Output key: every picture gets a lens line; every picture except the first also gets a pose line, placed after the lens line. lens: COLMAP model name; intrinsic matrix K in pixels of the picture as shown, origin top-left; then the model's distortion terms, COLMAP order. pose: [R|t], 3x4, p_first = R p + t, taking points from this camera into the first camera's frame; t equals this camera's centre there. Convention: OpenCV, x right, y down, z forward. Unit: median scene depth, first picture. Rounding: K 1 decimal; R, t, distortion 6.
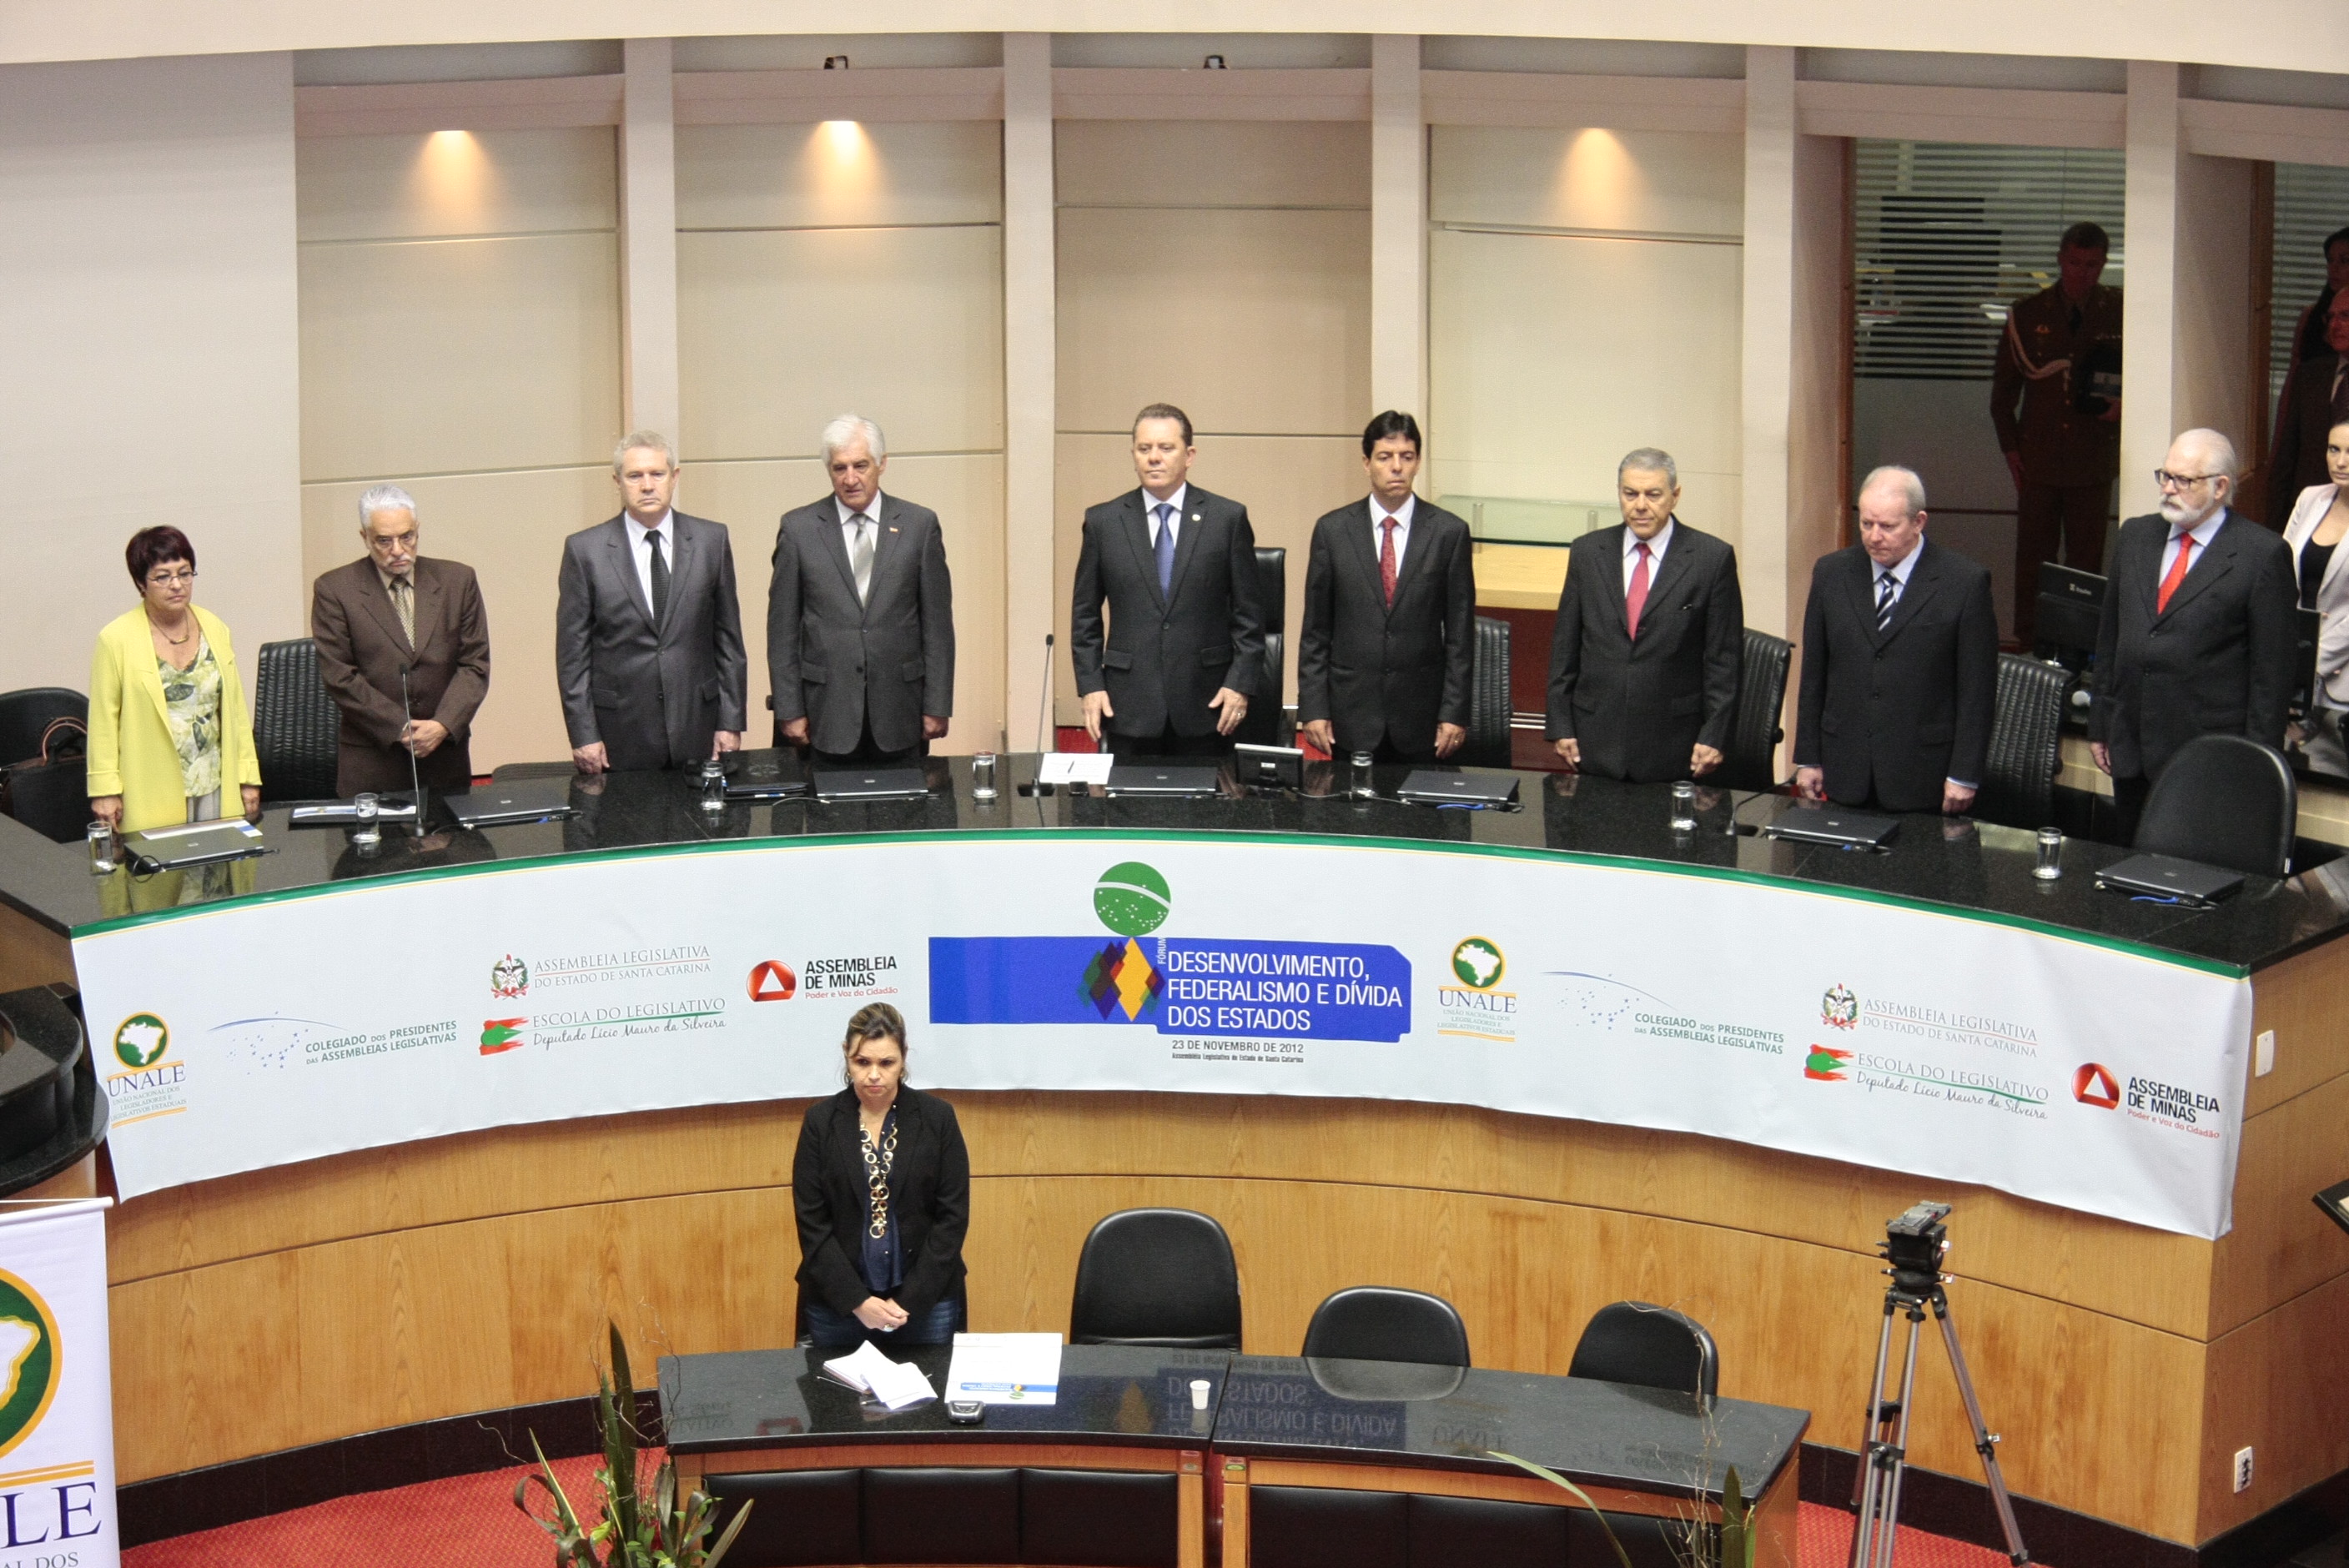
lens RADIAL K [[5273.2, 0, 1126.1], [0, 5273.2, 874.0], [0, 0, 1]] dist [0.331891, 0.000000]
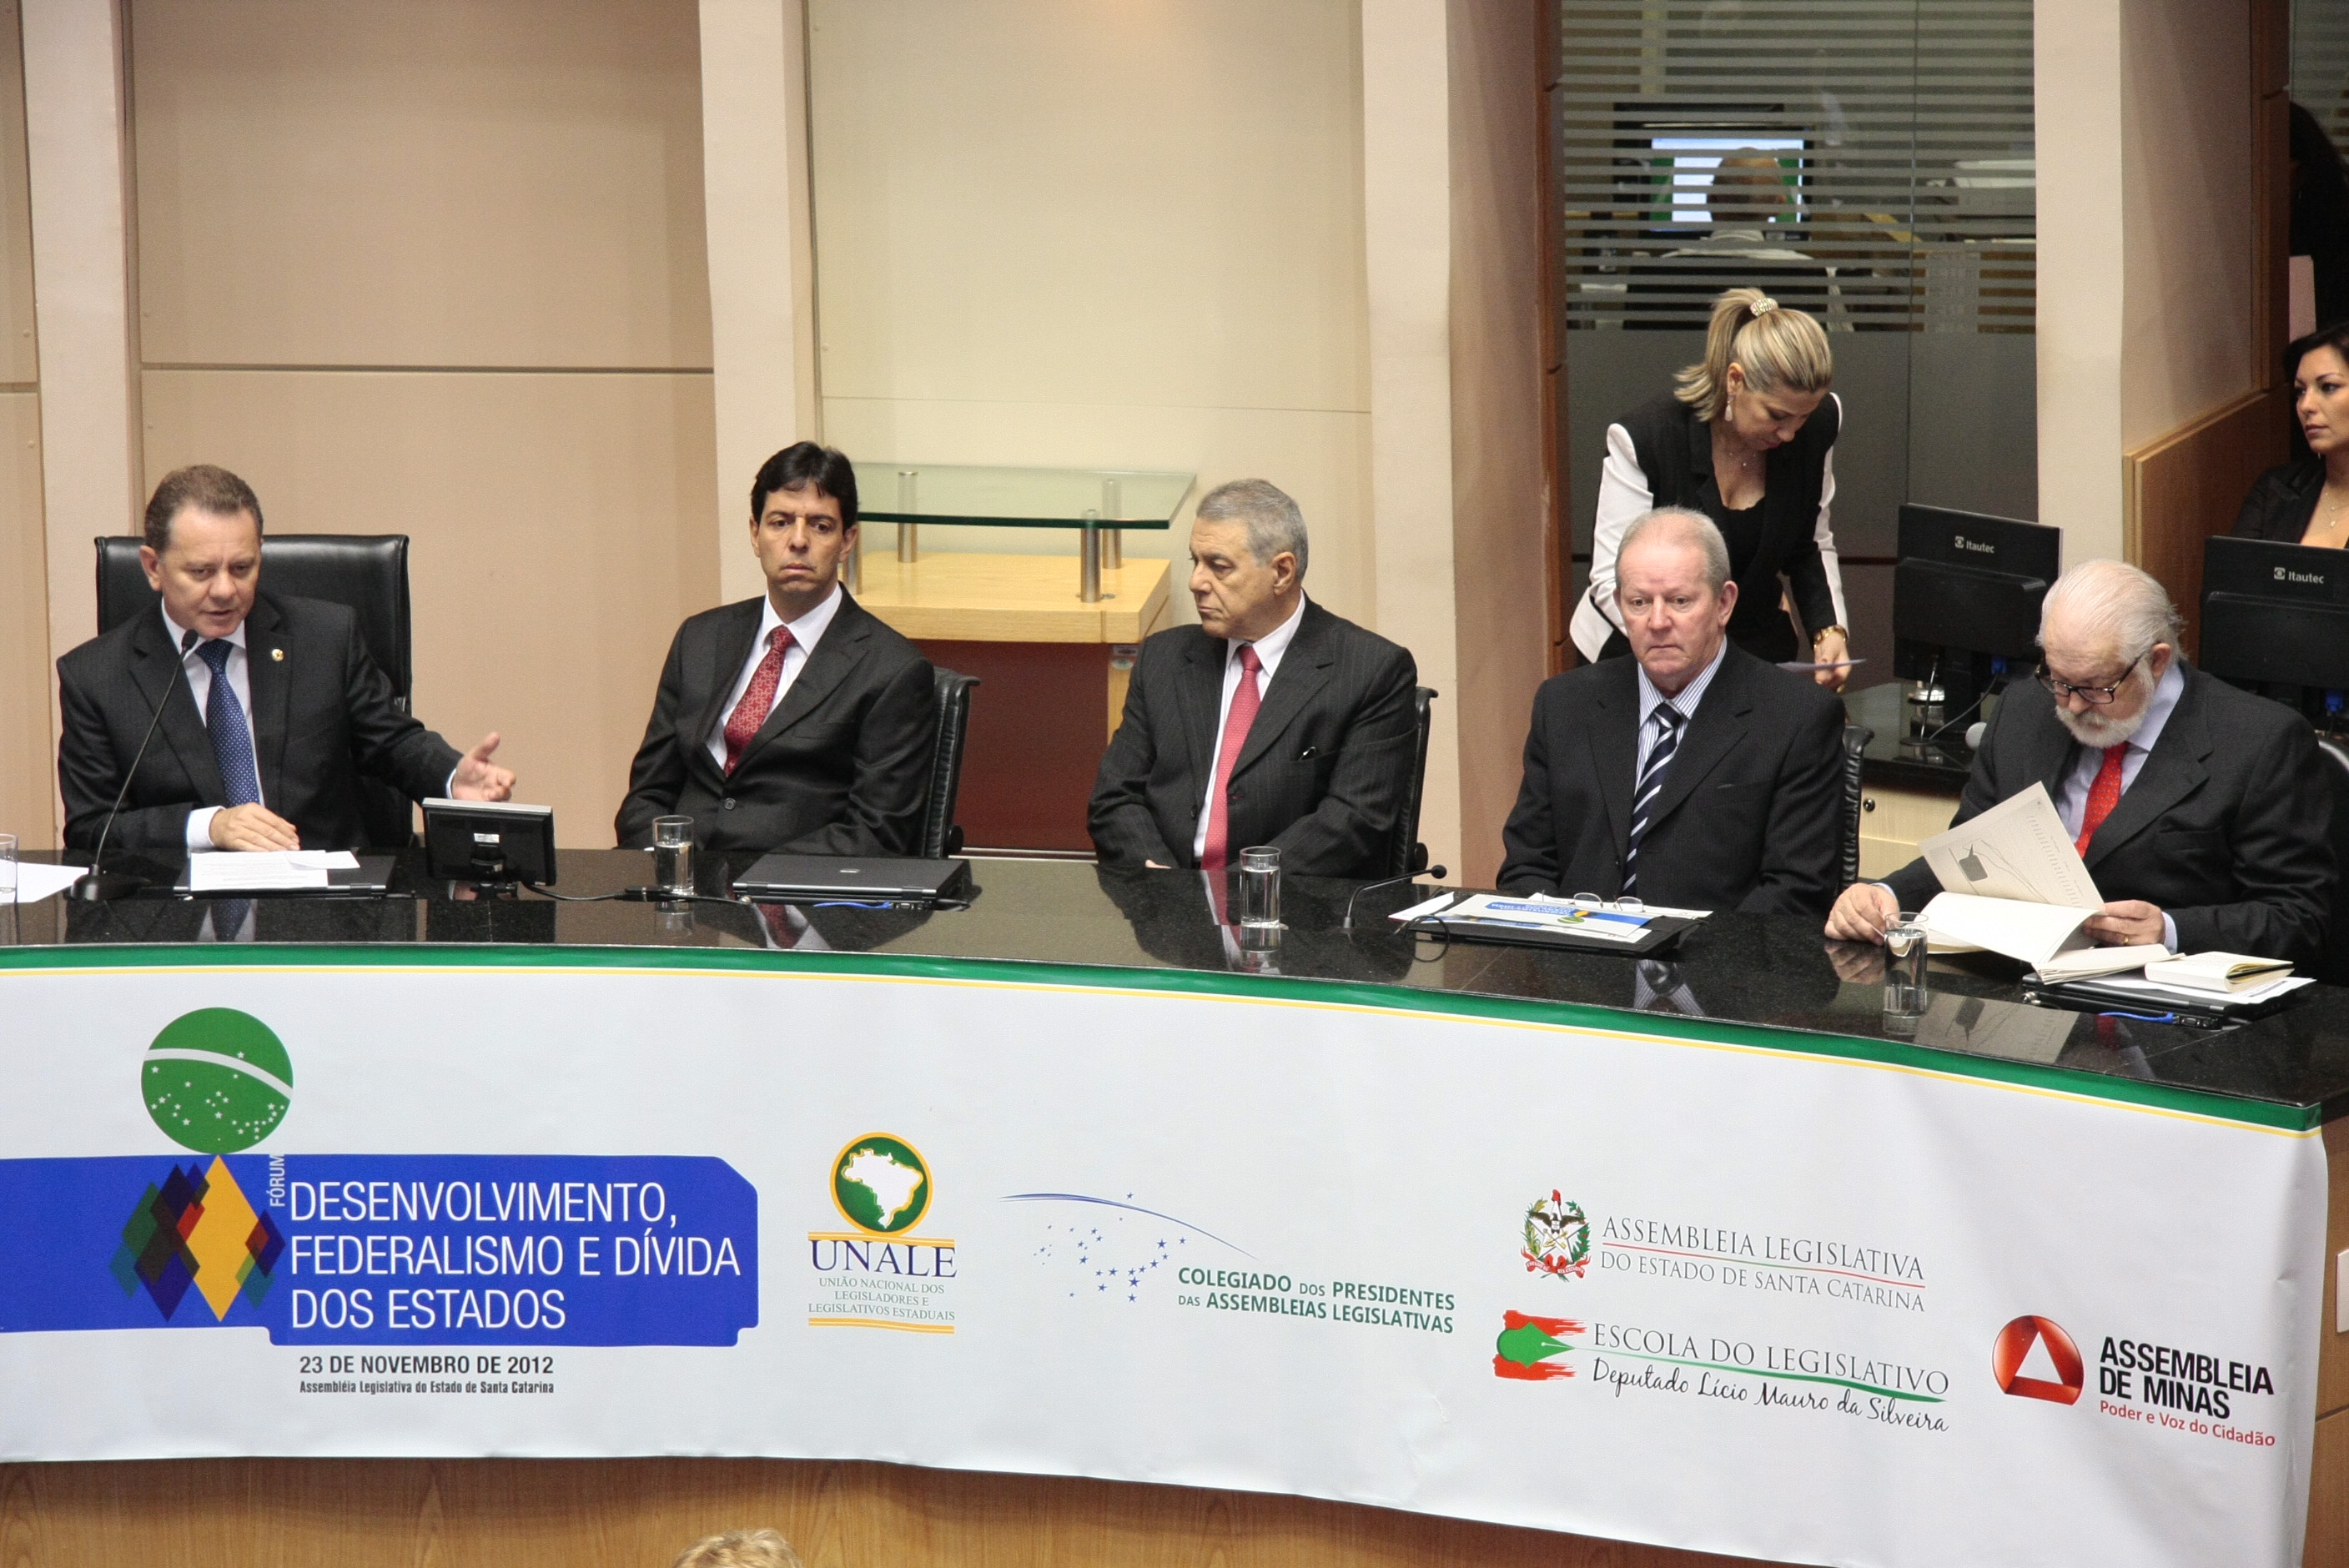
lens RADIAL K [[7809.4, 0, 1153.6], [0, 7809.4, 788.2], [0, 0, 1]] dist [0.661176, 0.000000]
pose [[0.997079, -0.011759, 0.075463, 0.034828], [0.020307, 0.993326, -0.113536, 0.066350], [-0.073624, 0.114737, 0.990664, 0.216418]]
